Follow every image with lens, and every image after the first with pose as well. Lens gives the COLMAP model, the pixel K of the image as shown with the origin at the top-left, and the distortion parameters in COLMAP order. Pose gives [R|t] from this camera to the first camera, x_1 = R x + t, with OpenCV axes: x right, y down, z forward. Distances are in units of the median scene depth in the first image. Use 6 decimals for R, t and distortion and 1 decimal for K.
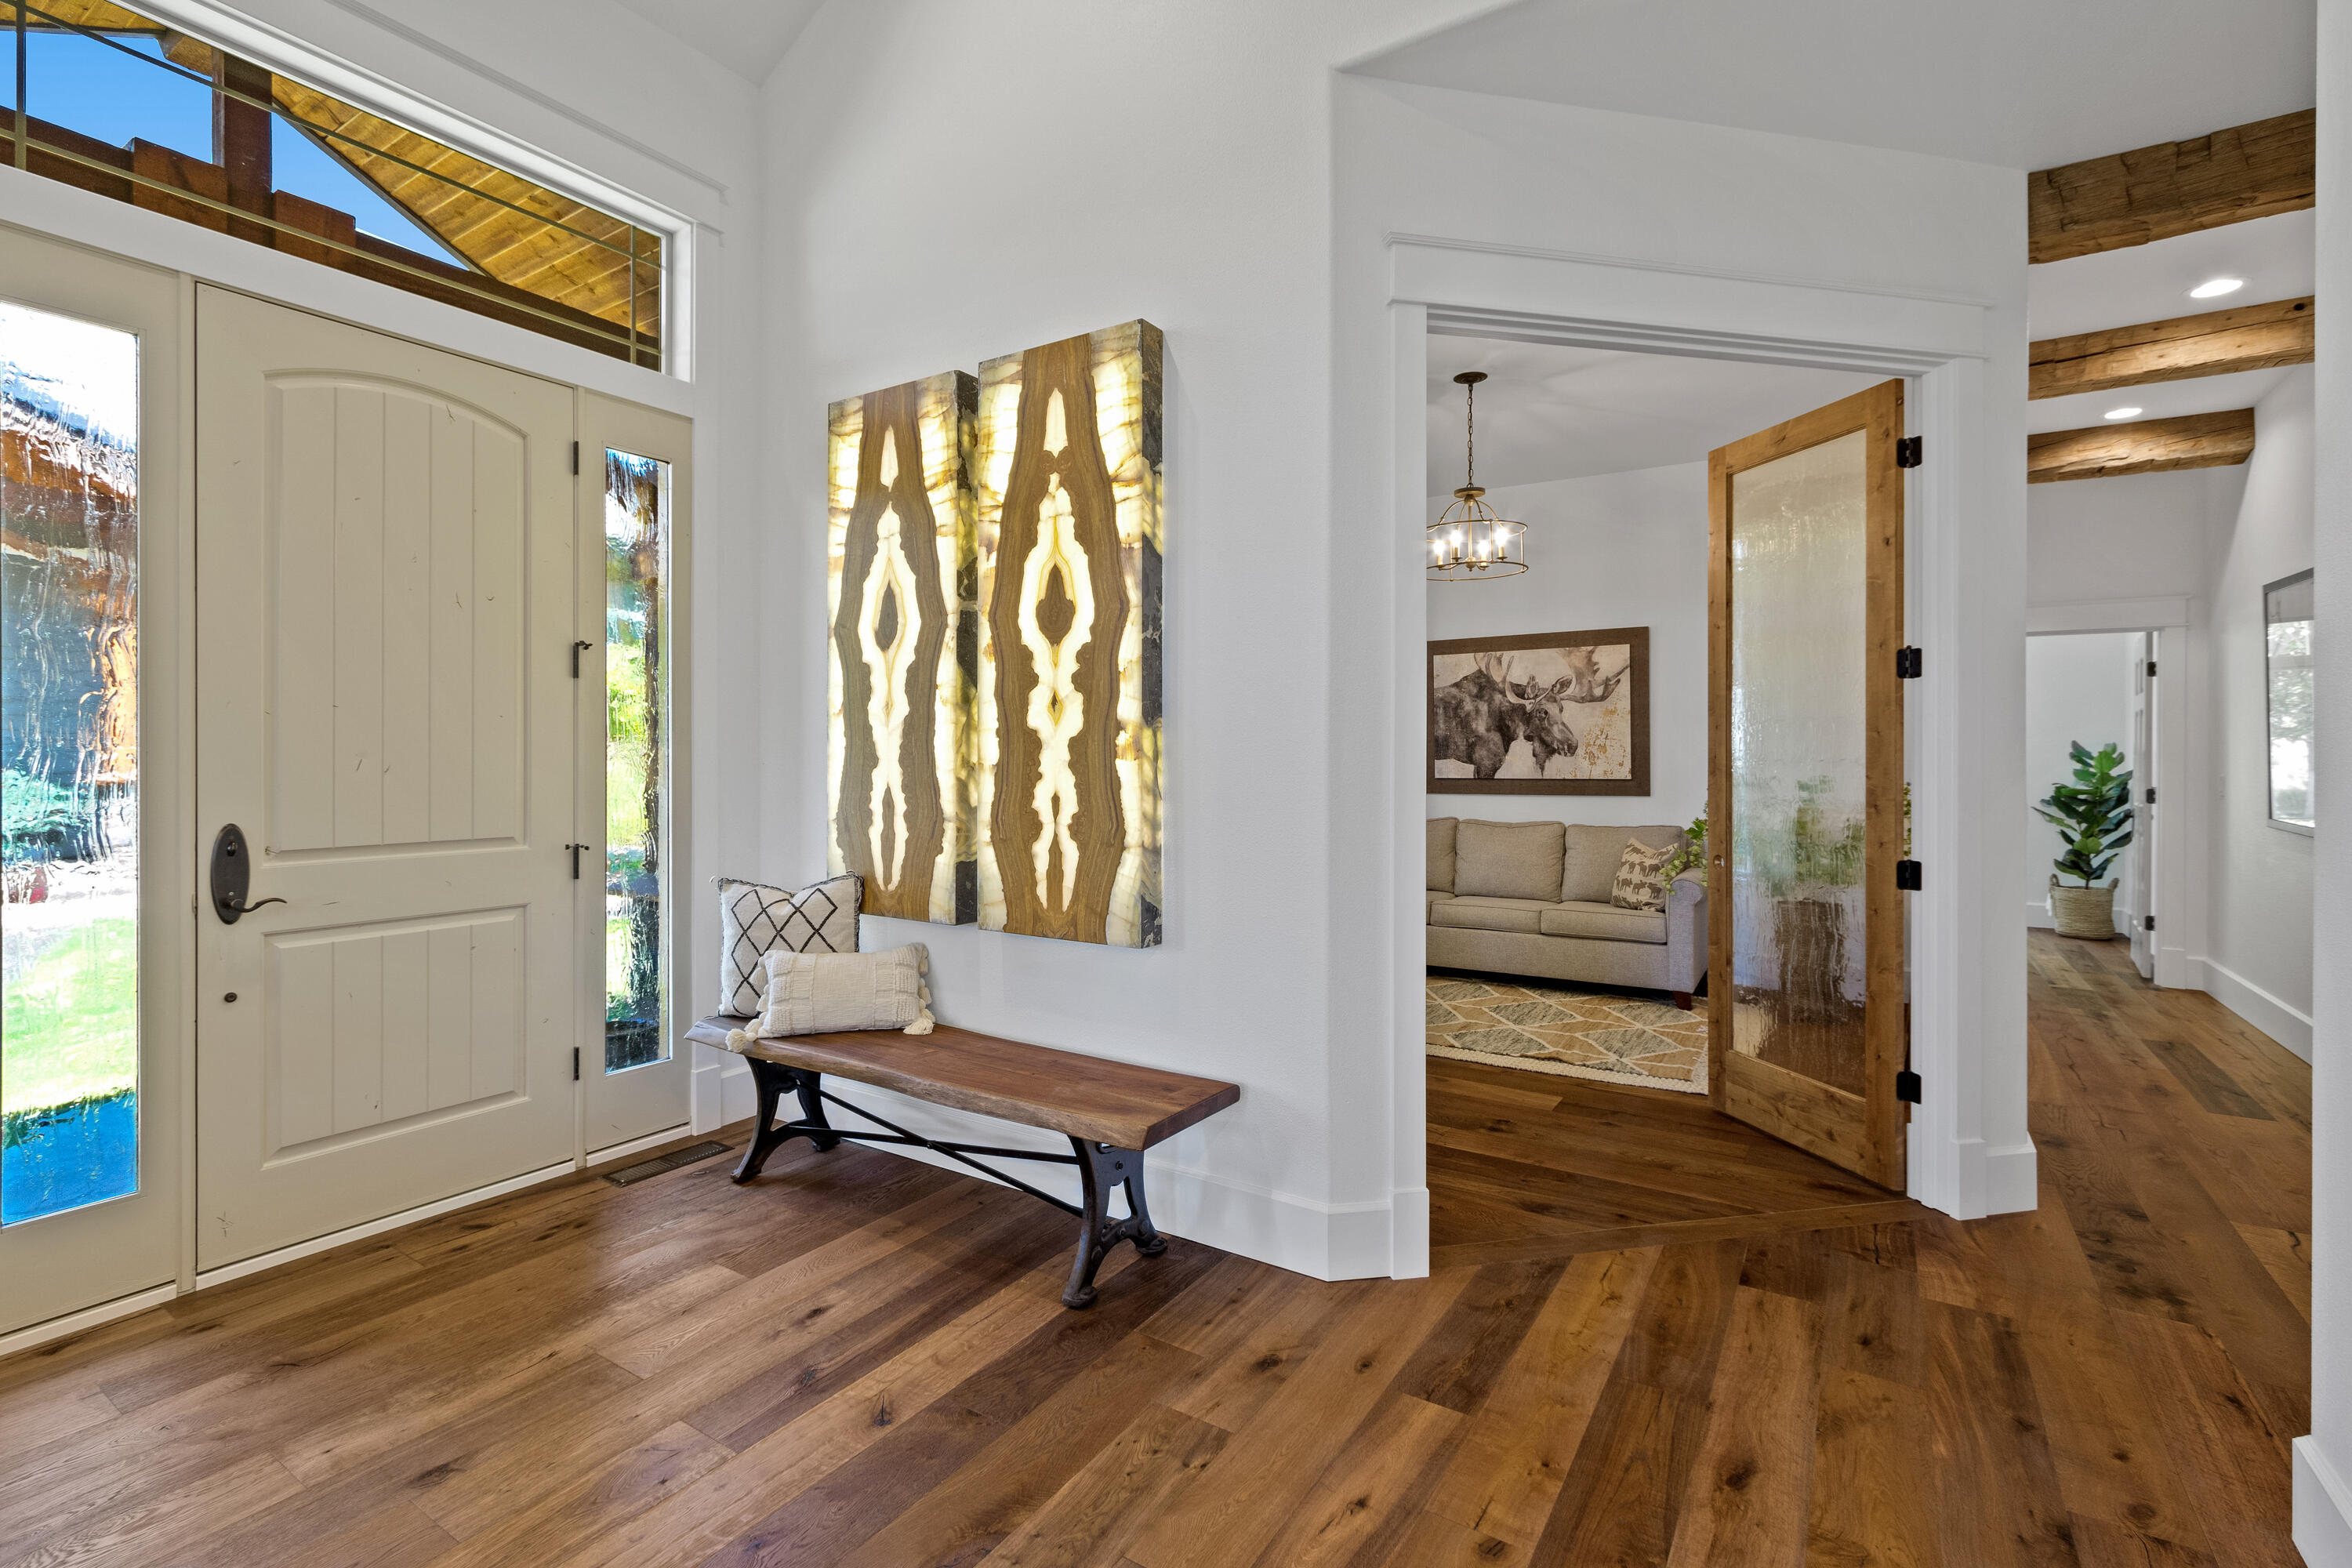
lens RADIAL K [[1065.2, 0, 1178.0], [0, 1065.2, 753.6], [0, 0, 1]] dist [0.002651, -0.000647]
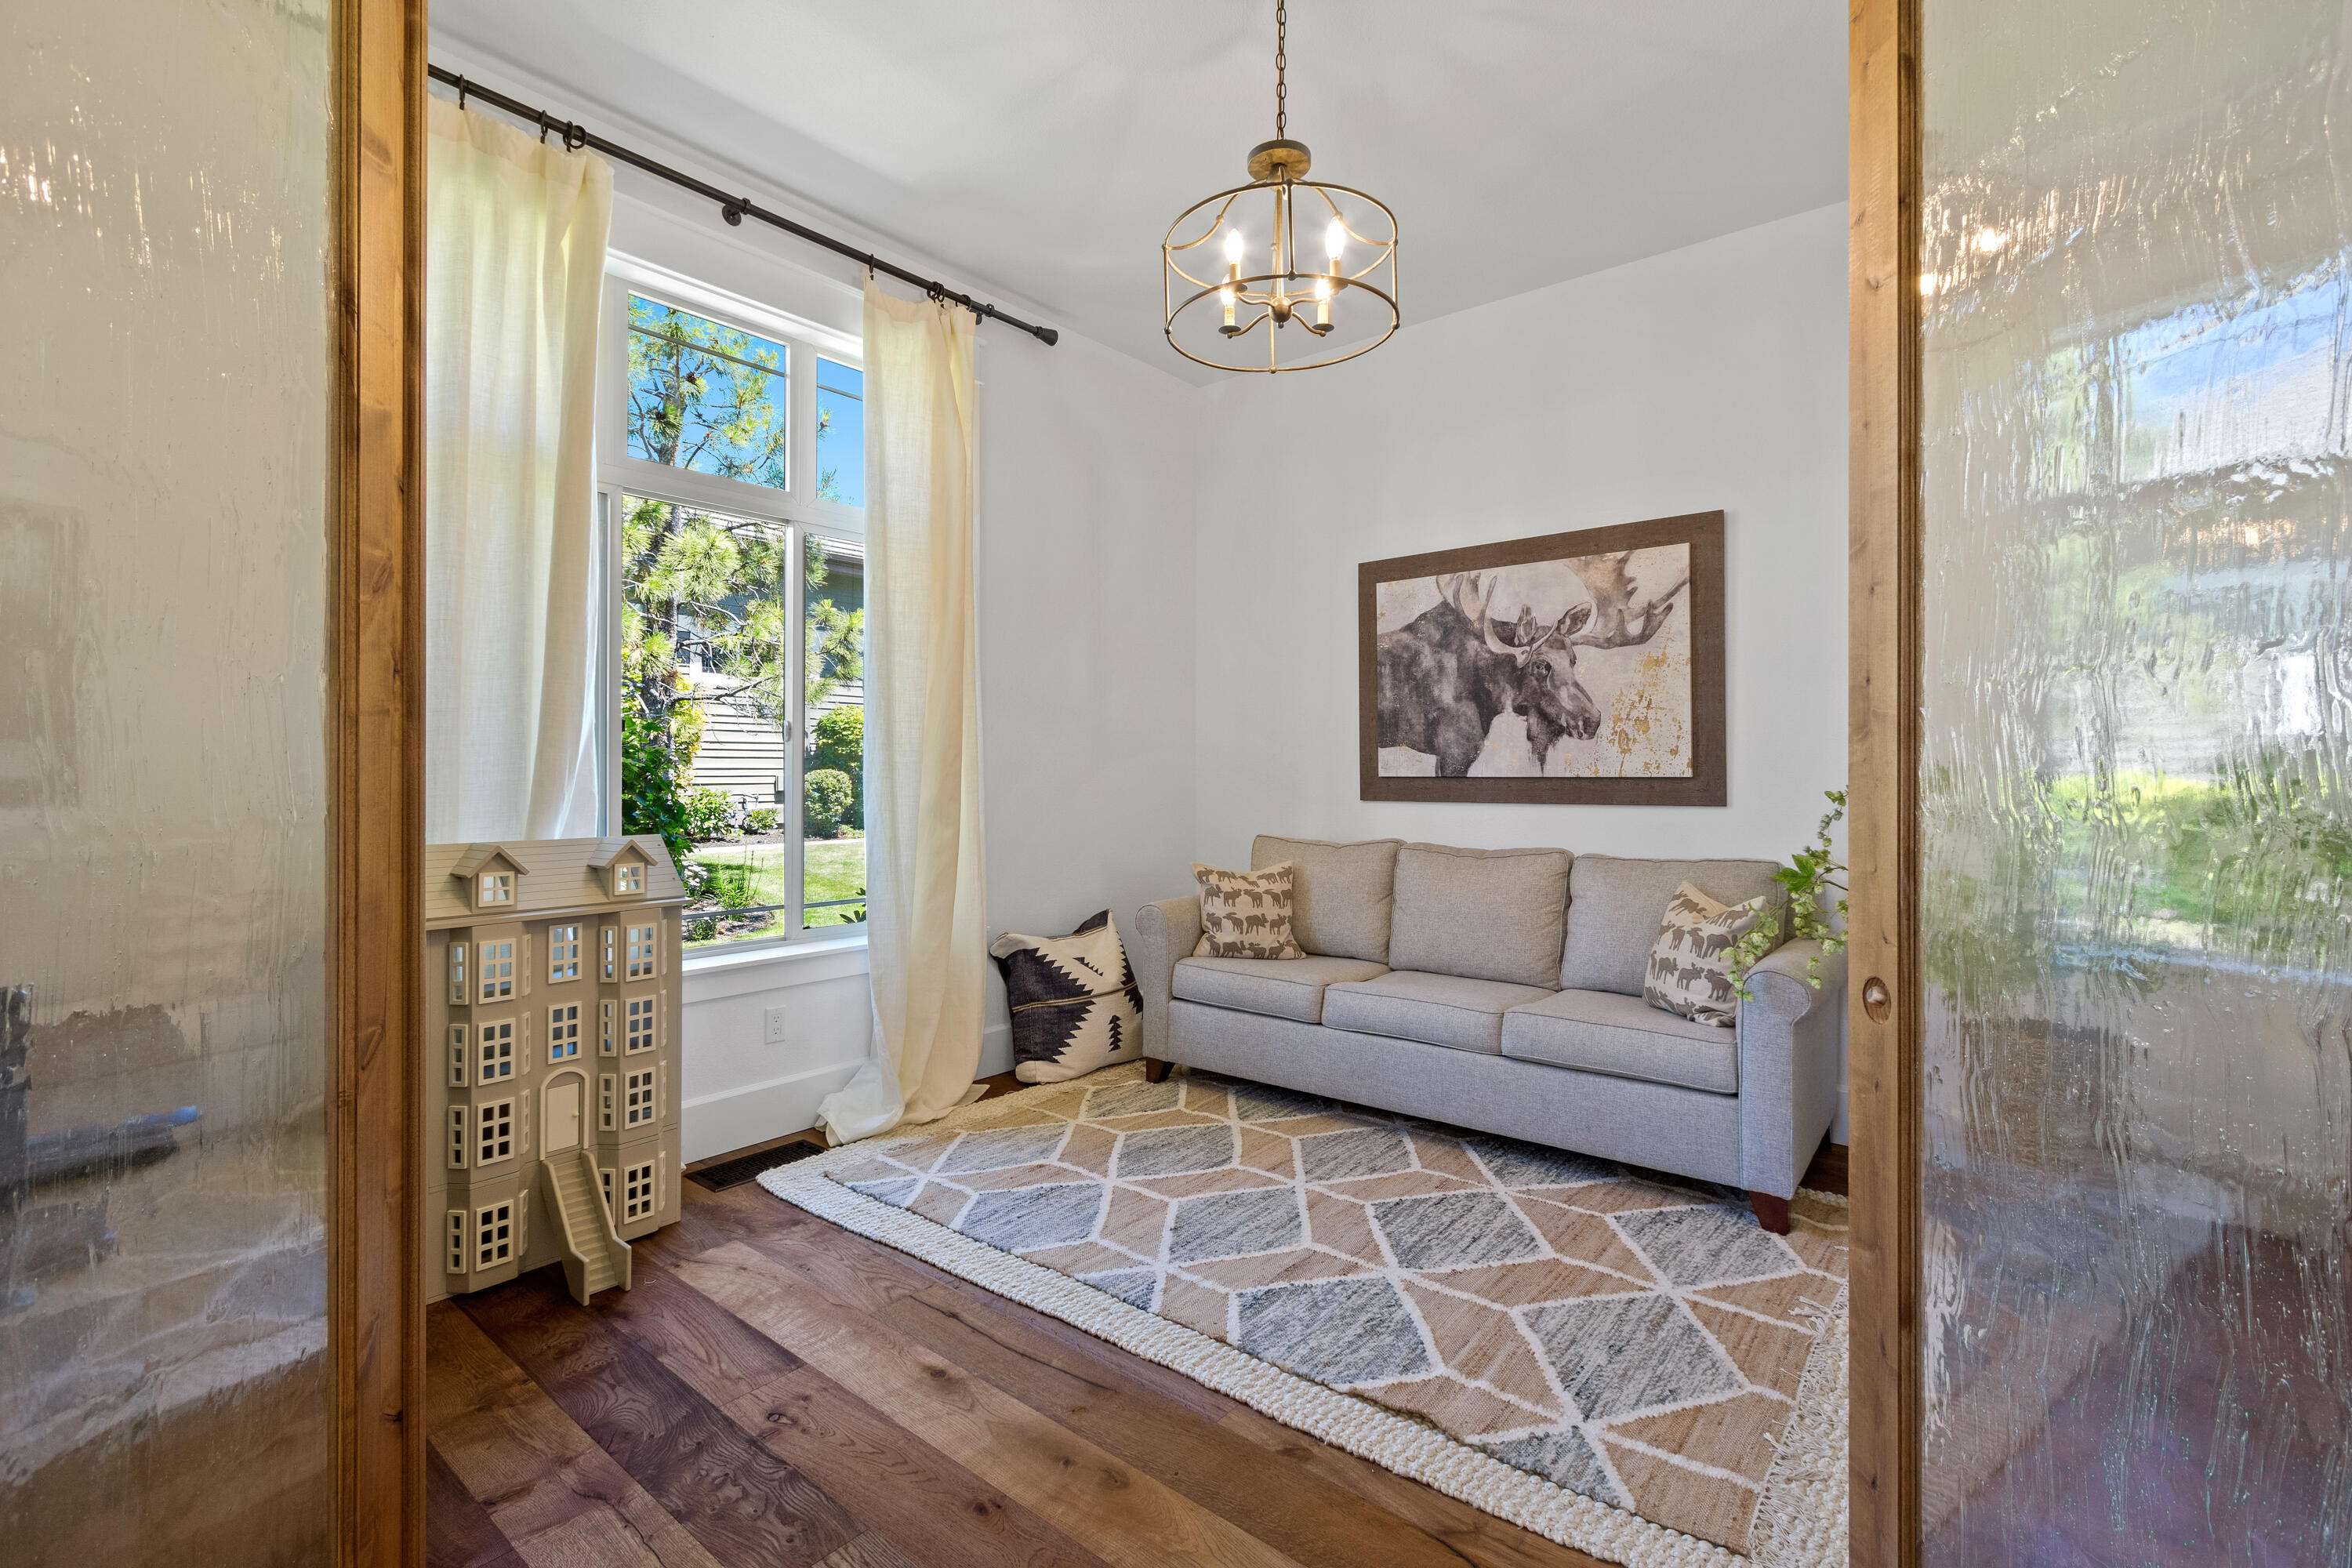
lens RADIAL K [[1065.2, 0, 1163.7], [0, 1065.2, 761.0], [0, 0, 1]] dist [0.002651, -0.000647]
pose [[0.992475, 0.000691, -0.122445, 0.205773], [-0.001195, 0.999991, -0.004043, 0.017474], [0.122441, 0.004159, 0.992467, 0.381324]]
